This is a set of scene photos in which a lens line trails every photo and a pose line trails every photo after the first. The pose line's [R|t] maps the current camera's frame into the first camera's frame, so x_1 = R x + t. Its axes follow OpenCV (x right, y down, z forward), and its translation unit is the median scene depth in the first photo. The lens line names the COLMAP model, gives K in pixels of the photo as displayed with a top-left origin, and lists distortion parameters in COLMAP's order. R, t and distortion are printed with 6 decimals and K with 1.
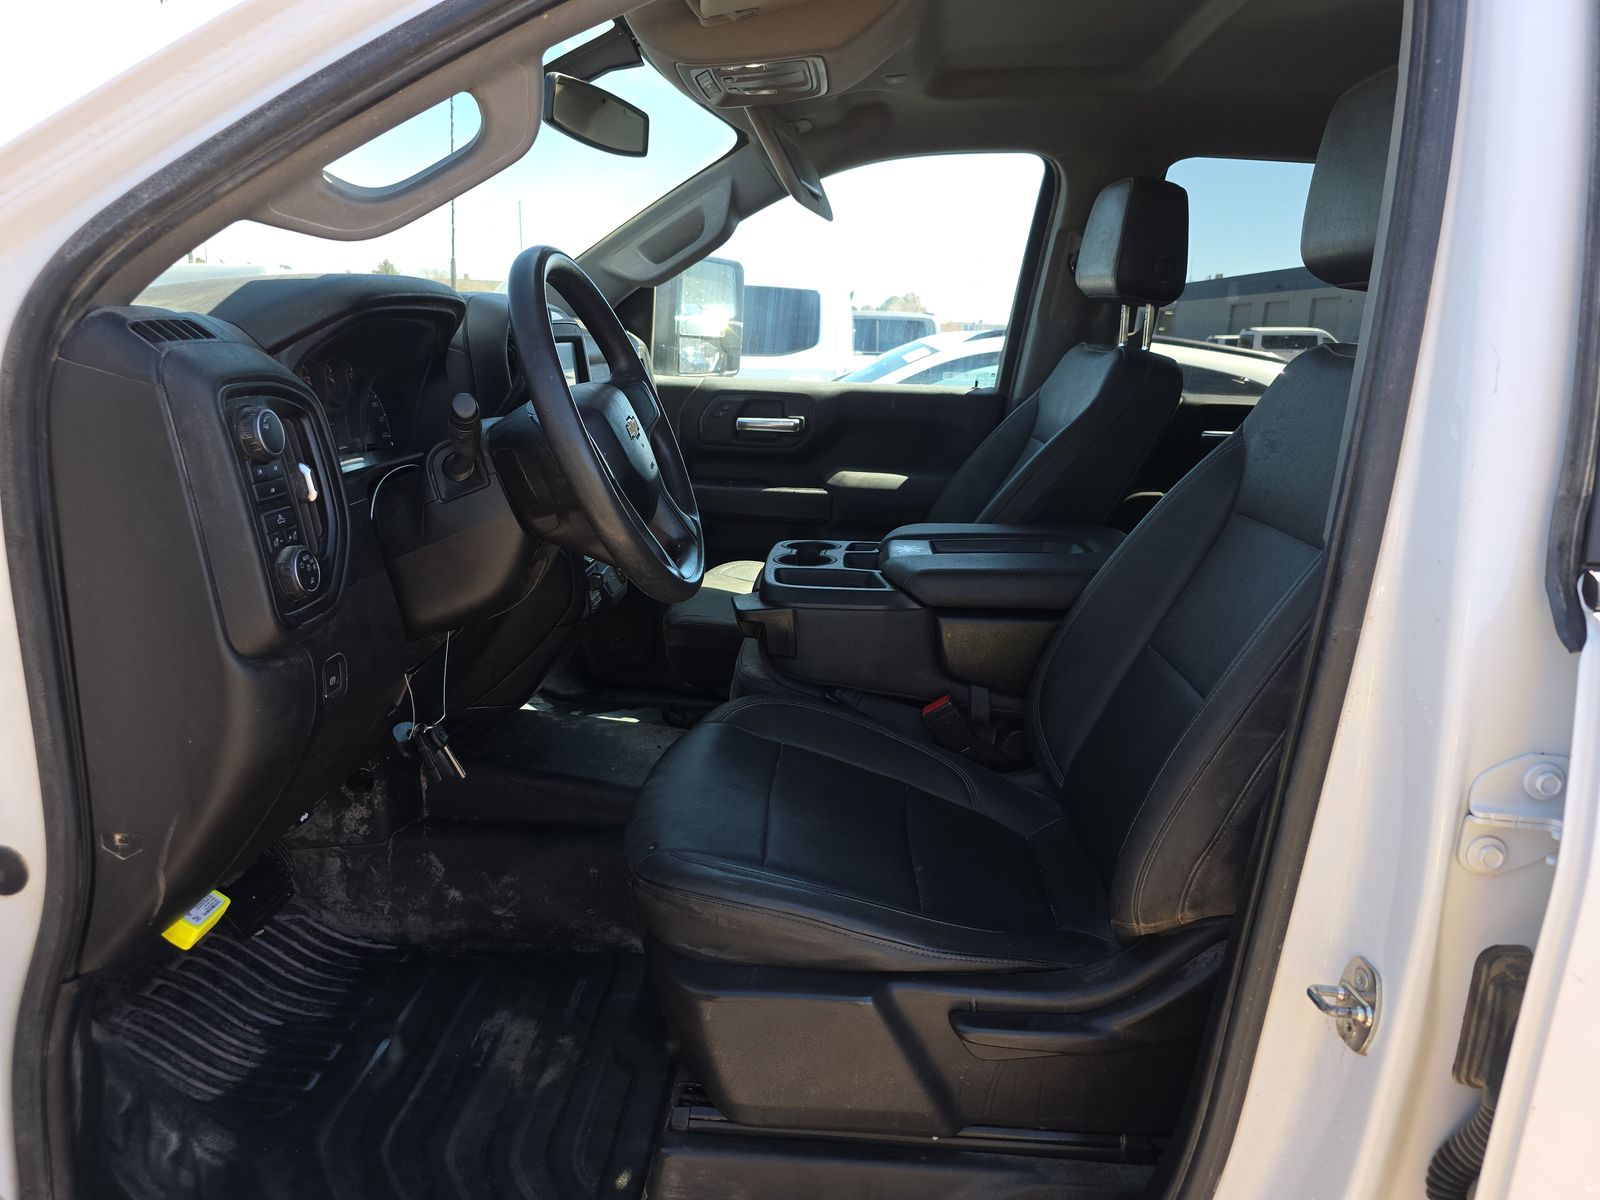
lens RADIAL K [[1120.9, 0, 800.0], [0, 1120.9, 600.0], [0, 0, 1]] dist [0.018191, -0.000081]
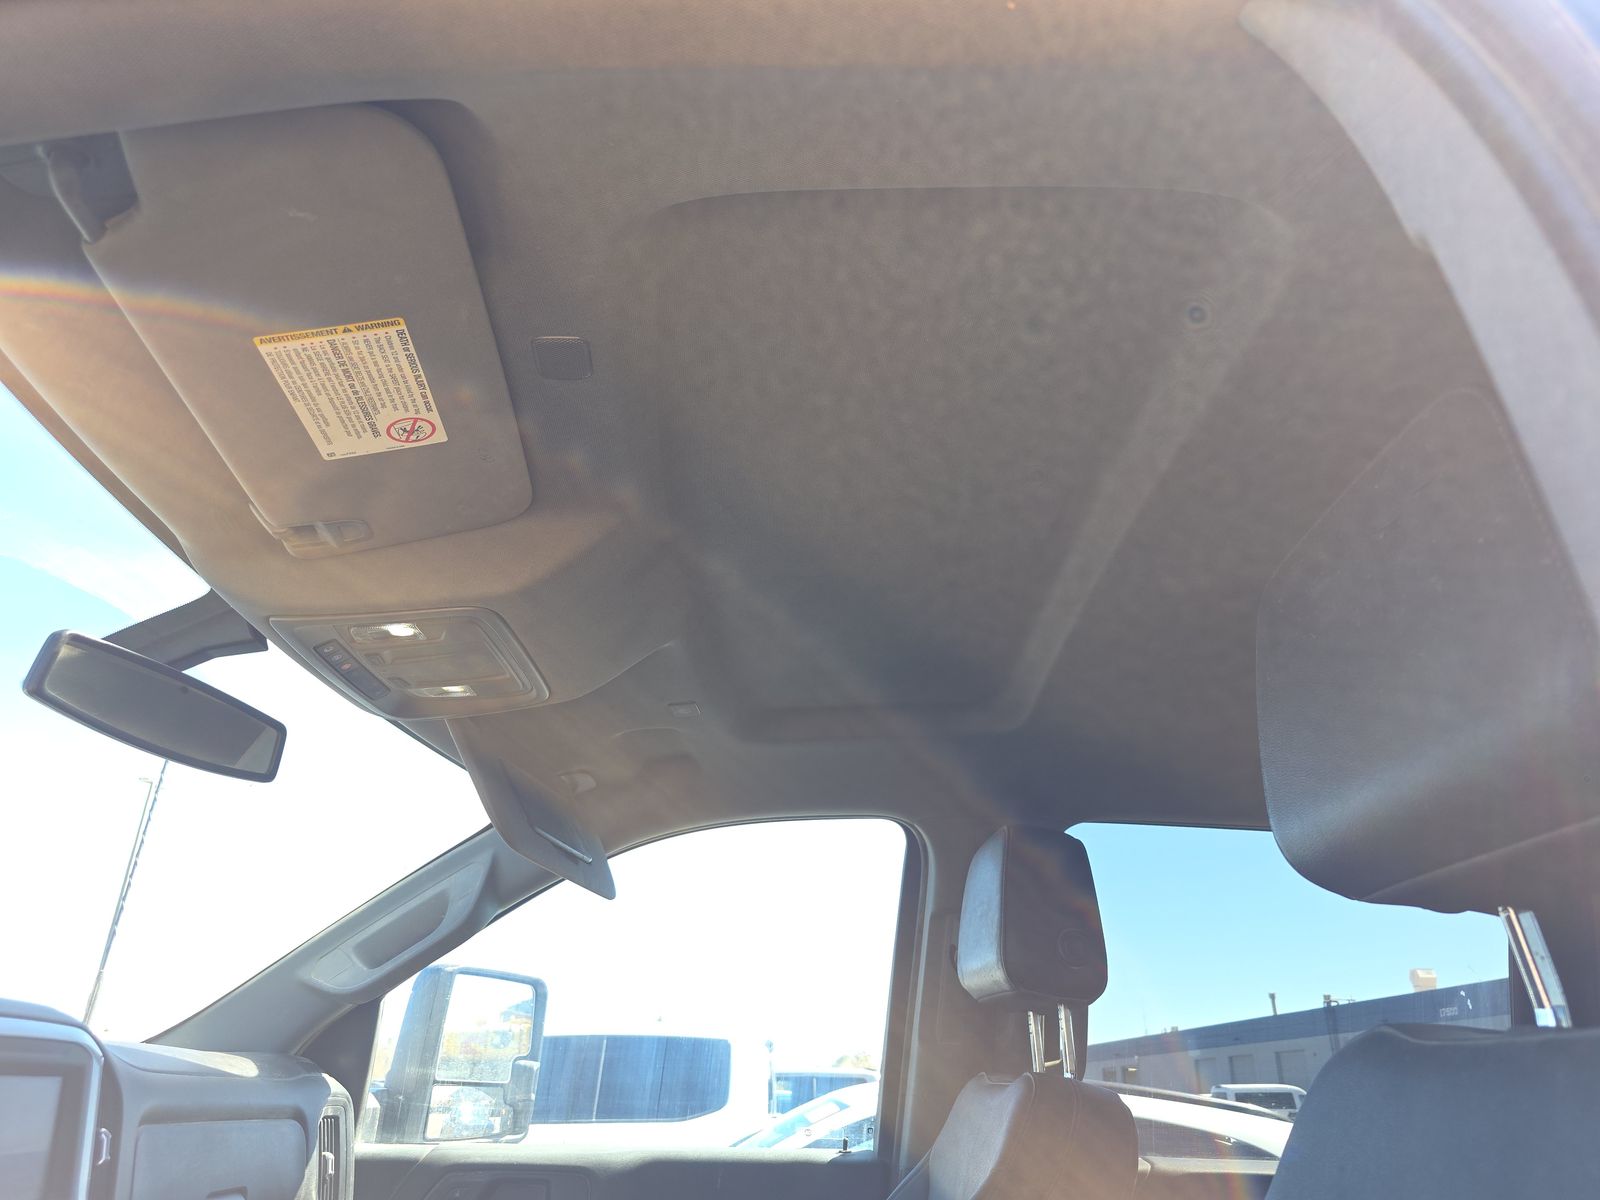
lens RADIAL K [[1120.9, 0, 800.0], [0, 1120.9, 600.0], [0, 0, 1]] dist [0.018191, -0.000081]
pose [[0.999000, 0.001296, 0.044681, 0.108561], [0.026025, 0.795821, -0.604973, -0.048936], [-0.036342, 0.605531, 0.794991, 0.287256]]
